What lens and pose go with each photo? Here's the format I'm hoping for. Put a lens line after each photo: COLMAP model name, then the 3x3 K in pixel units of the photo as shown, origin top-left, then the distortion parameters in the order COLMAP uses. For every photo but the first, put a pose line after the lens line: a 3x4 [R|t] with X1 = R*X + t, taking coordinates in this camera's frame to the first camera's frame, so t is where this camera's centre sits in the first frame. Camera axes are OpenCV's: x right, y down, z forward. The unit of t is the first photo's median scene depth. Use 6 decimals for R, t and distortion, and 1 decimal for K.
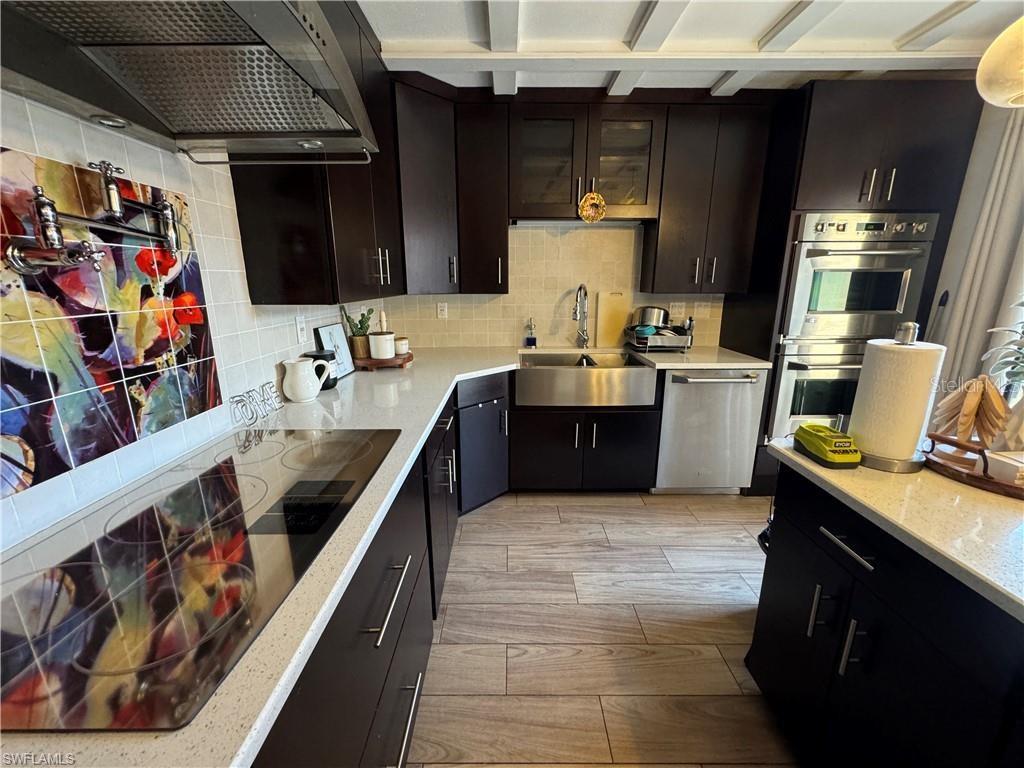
lens RADIAL K [[409.1, 0, 511.4], [0, 409.1, 384.0], [0, 0, 1]] dist [-0.003523, 0.000236]
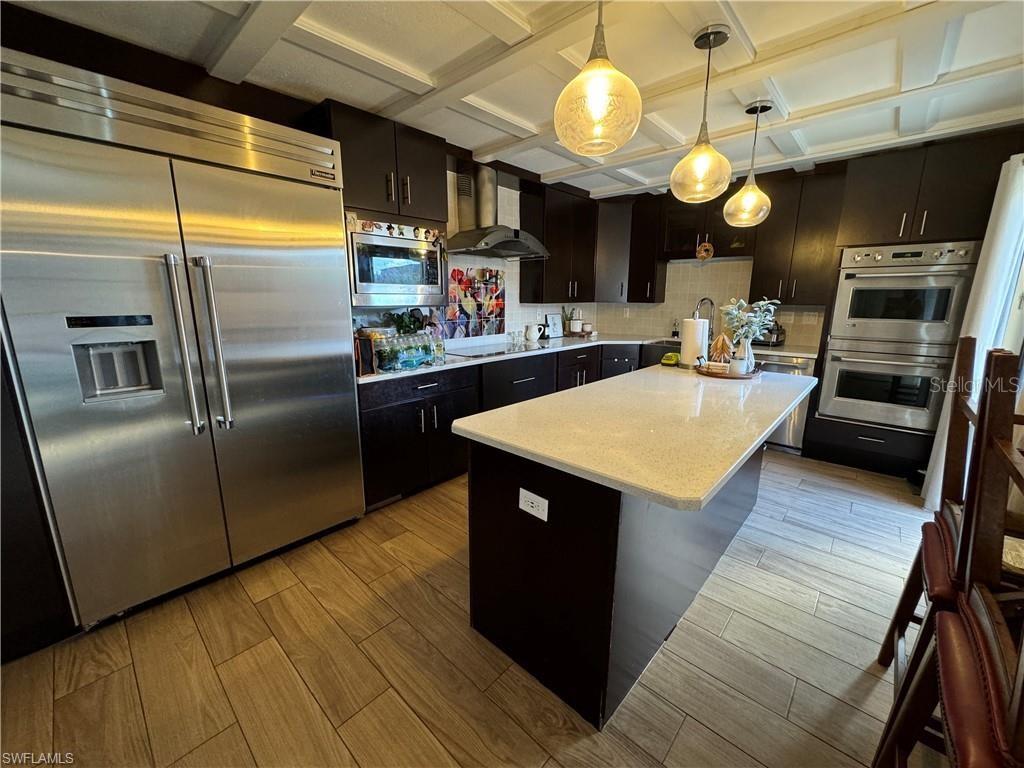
lens RADIAL K [[409.1, 0, 516.7], [0, 409.1, 381.9], [0, 0, 1]] dist [-0.003523, 0.000236]
pose [[0.745824, 0.140779, -0.651097, 0.791375], [-0.165577, 0.985917, 0.023507, 0.175858], [0.645237, 0.090275, 0.758630, -0.701856]]
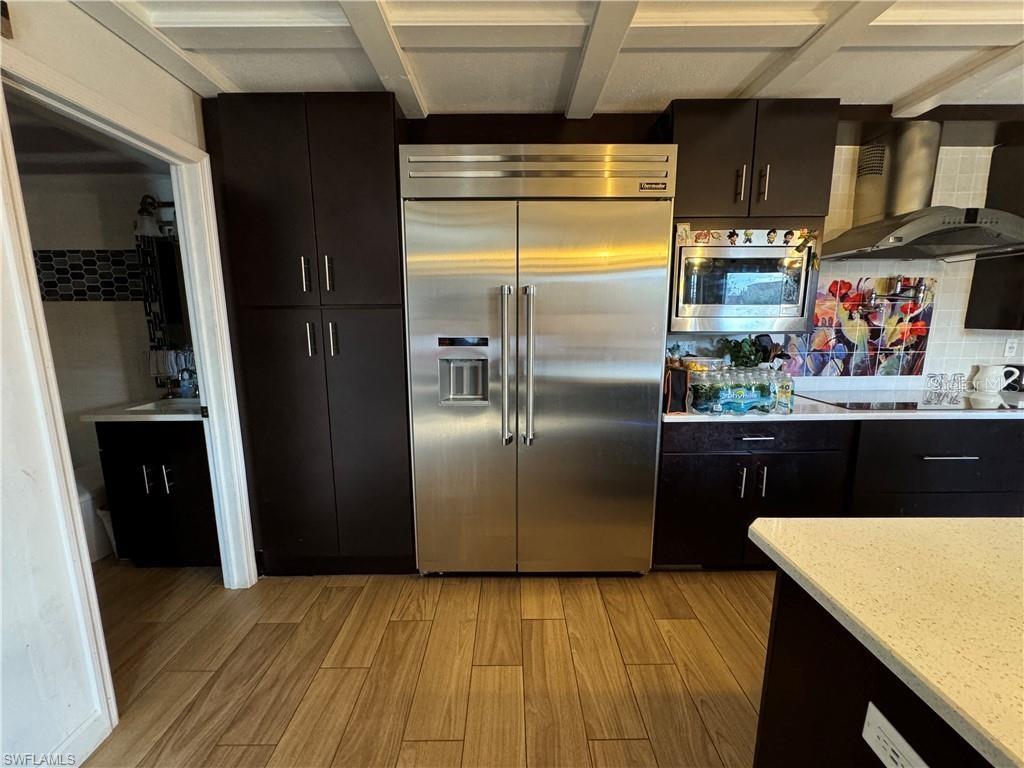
lens RADIAL K [[409.1, 0, 512.4], [0, 409.1, 381.5], [0, 0, 1]] dist [-0.003523, 0.000236]
pose [[0.002036, 0.160877, -0.986972, 0.689810], [-0.237086, 0.958912, 0.155814, 0.131075], [0.971487, 0.233680, 0.040094, -0.560777]]
